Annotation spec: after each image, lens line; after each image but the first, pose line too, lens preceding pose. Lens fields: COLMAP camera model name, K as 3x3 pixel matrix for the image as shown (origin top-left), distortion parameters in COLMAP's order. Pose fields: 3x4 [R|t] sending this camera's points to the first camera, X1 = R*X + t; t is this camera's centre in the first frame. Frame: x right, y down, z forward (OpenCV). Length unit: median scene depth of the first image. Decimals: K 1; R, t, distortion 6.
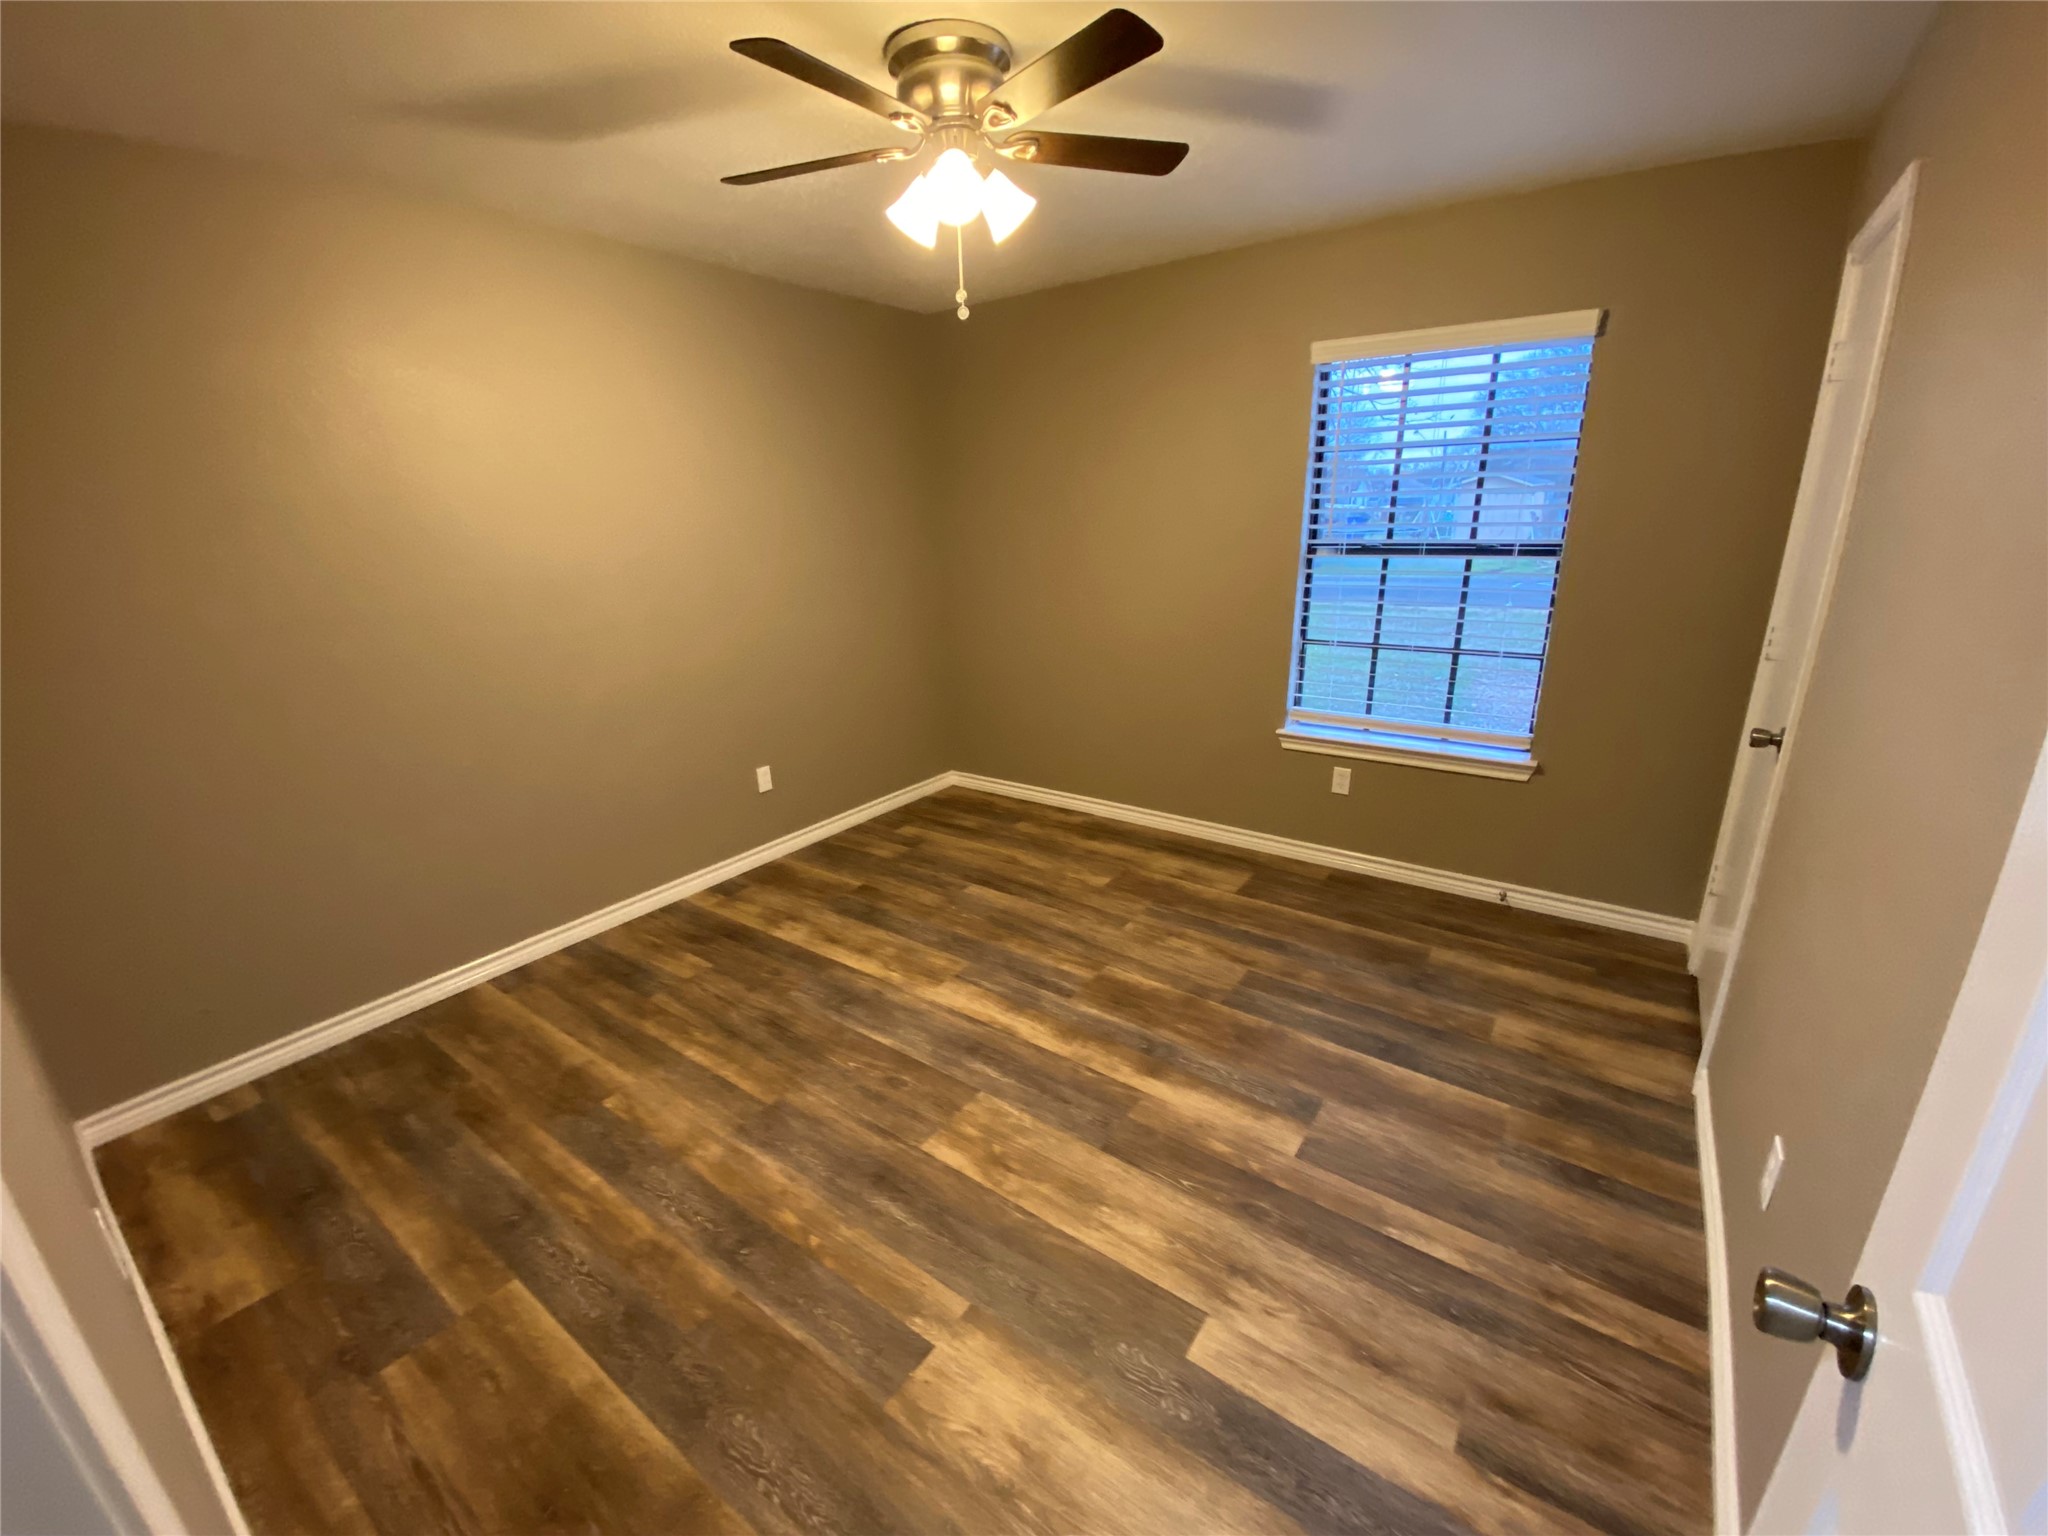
lens RADIAL K [[822.2, 0, 1024.0], [0, 822.2, 768.0], [0, 0, 1]] dist [0.054363, -0.028439]
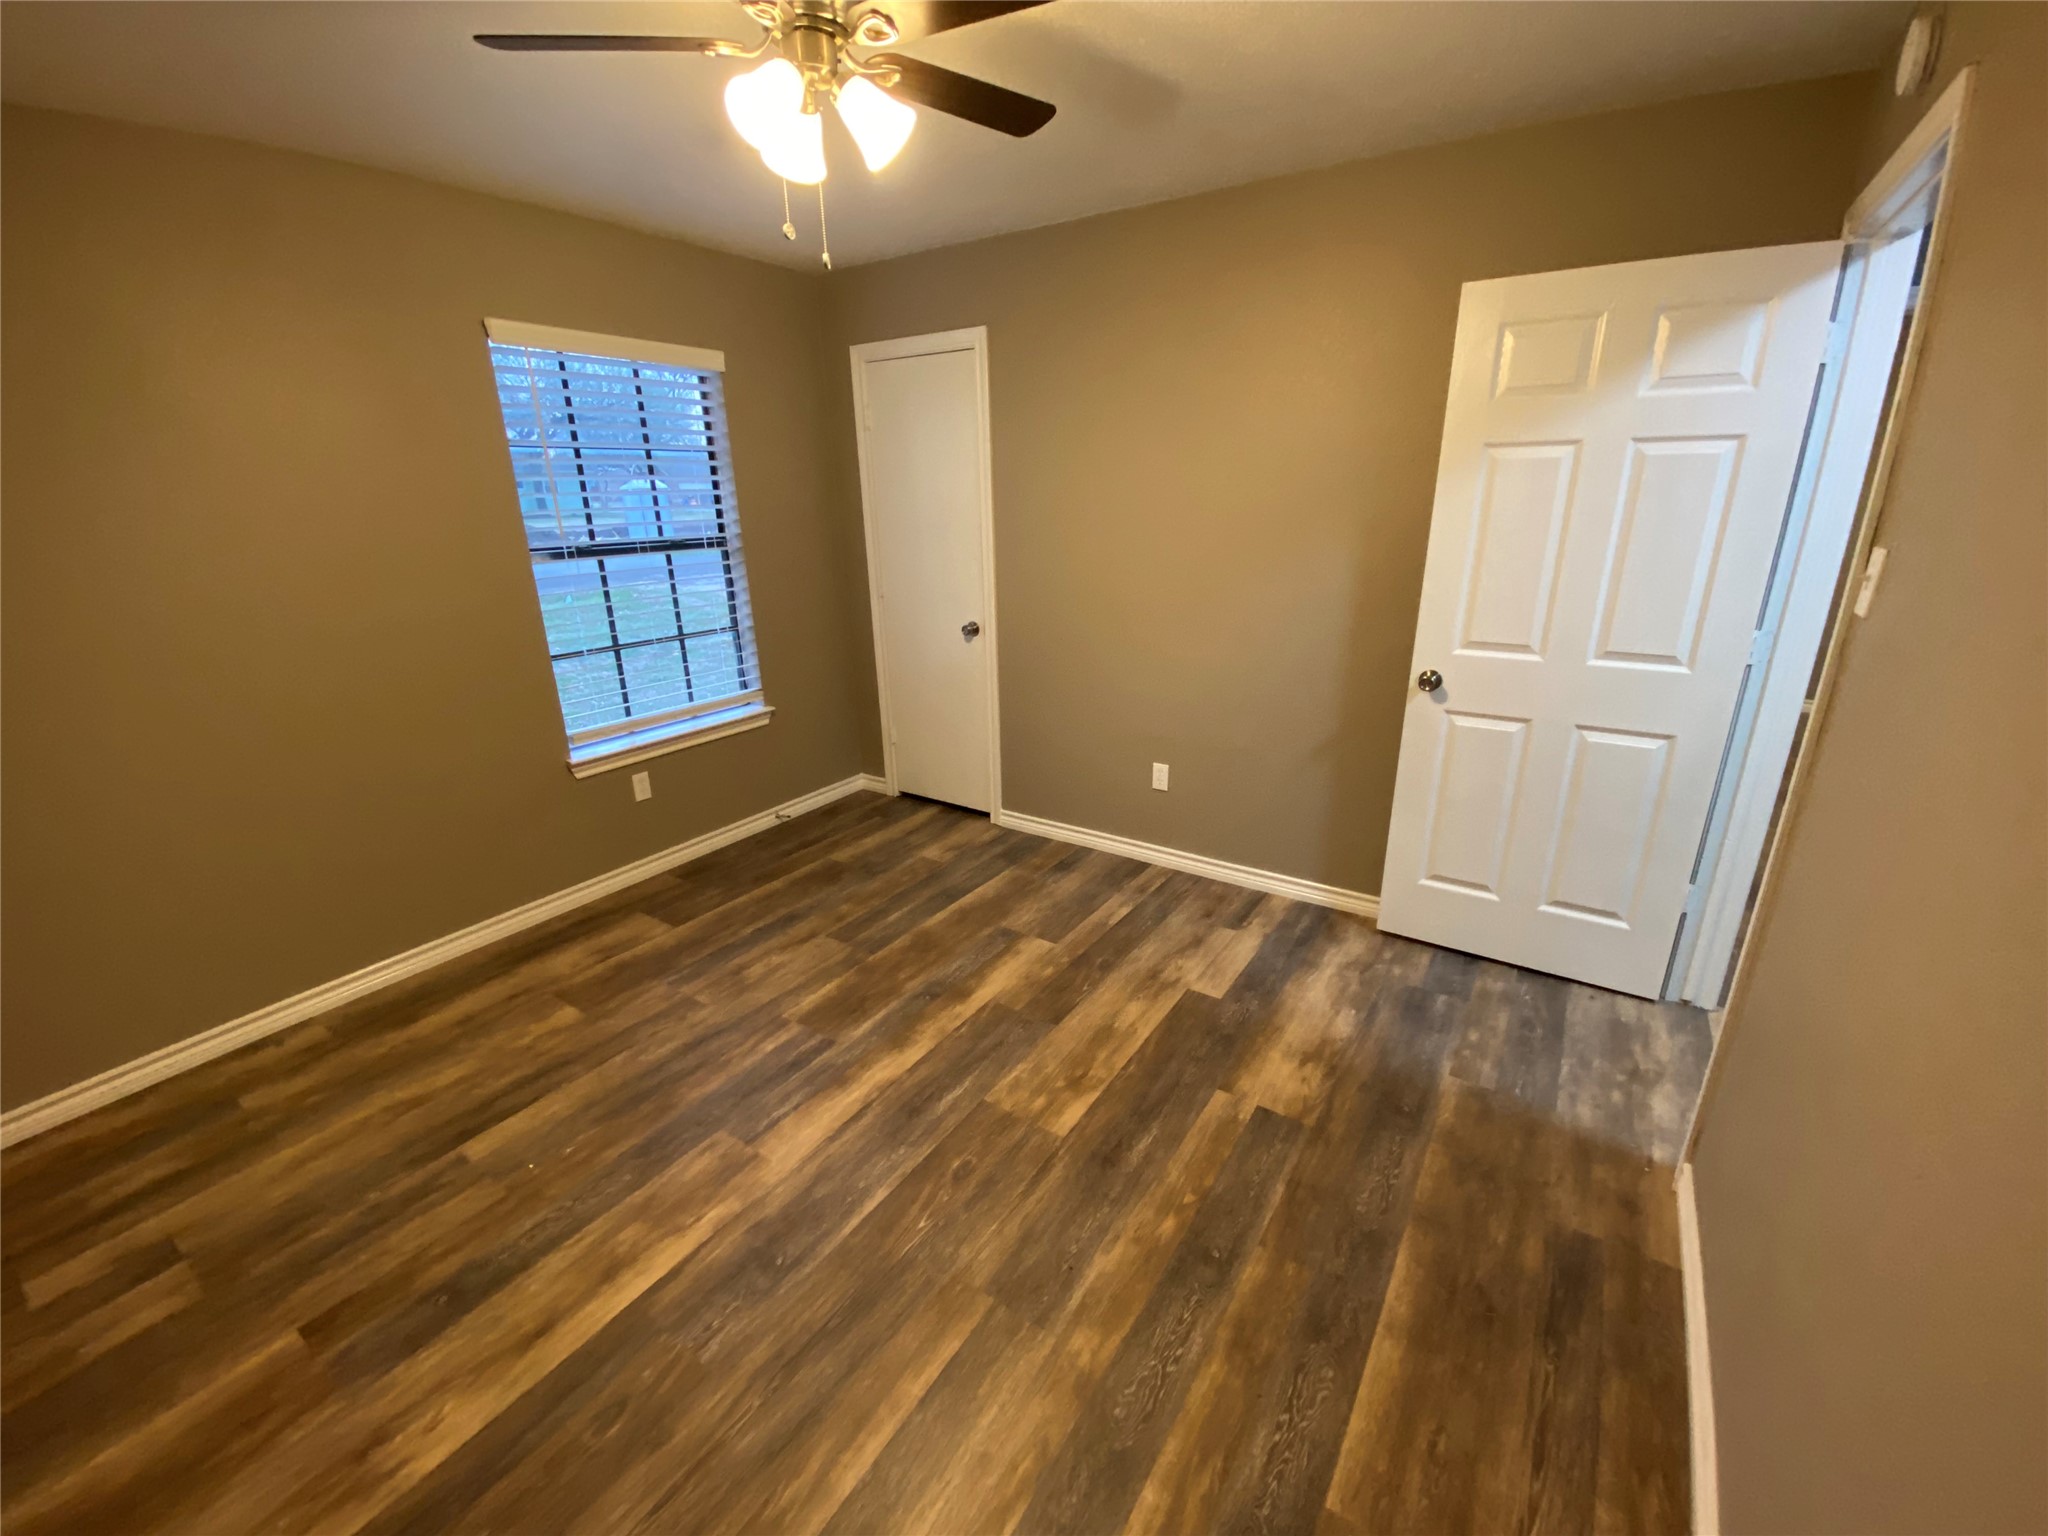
lens RADIAL K [[837.6, 0, 1029.7], [0, 837.6, 749.6], [0, 0, 1]] dist [0.057079, -0.032144]
pose [[-0.029074, -0.274319, 0.961199, -0.799163], [0.325207, 0.906694, 0.268600, -0.199042], [-0.945196, 0.320398, 0.062850, 0.690874]]
